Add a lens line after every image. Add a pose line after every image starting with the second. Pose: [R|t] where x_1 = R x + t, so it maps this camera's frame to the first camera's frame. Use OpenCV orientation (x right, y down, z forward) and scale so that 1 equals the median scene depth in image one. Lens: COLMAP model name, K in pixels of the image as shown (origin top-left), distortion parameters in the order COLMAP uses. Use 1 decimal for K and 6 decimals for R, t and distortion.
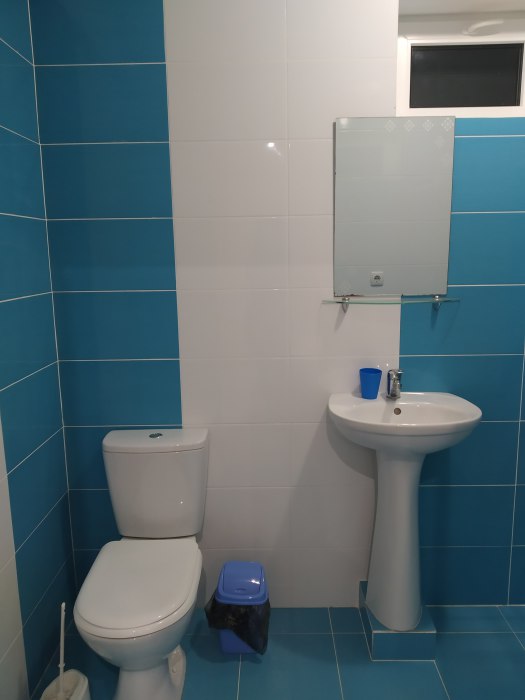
lens RADIAL K [[549.0, 0, 262.8], [0, 549.0, 349.6], [0, 0, 1]] dist [0.023141, -0.021615]
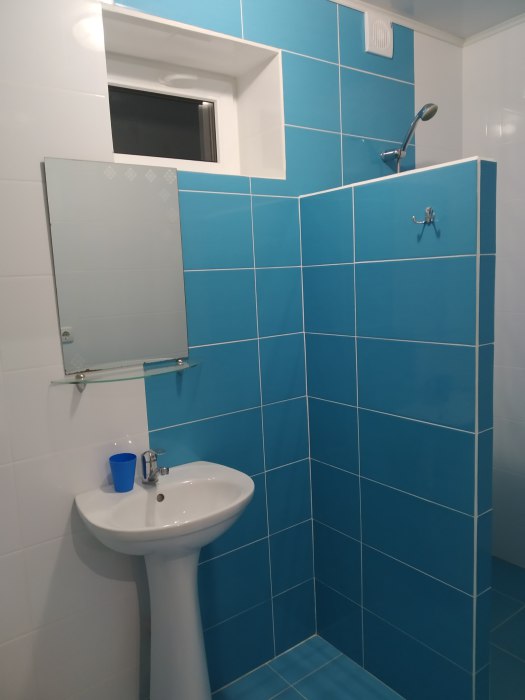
lens RADIAL K [[549.0, 0, 262.0], [0, 549.0, 350.5], [0, 0, 1]] dist [0.023141, -0.021615]
pose [[0.799364, -0.107900, 0.591079, -0.111093], [0.142849, 0.989665, -0.012525, -0.081211], [-0.583619, 0.094447, 0.806517, 0.181949]]
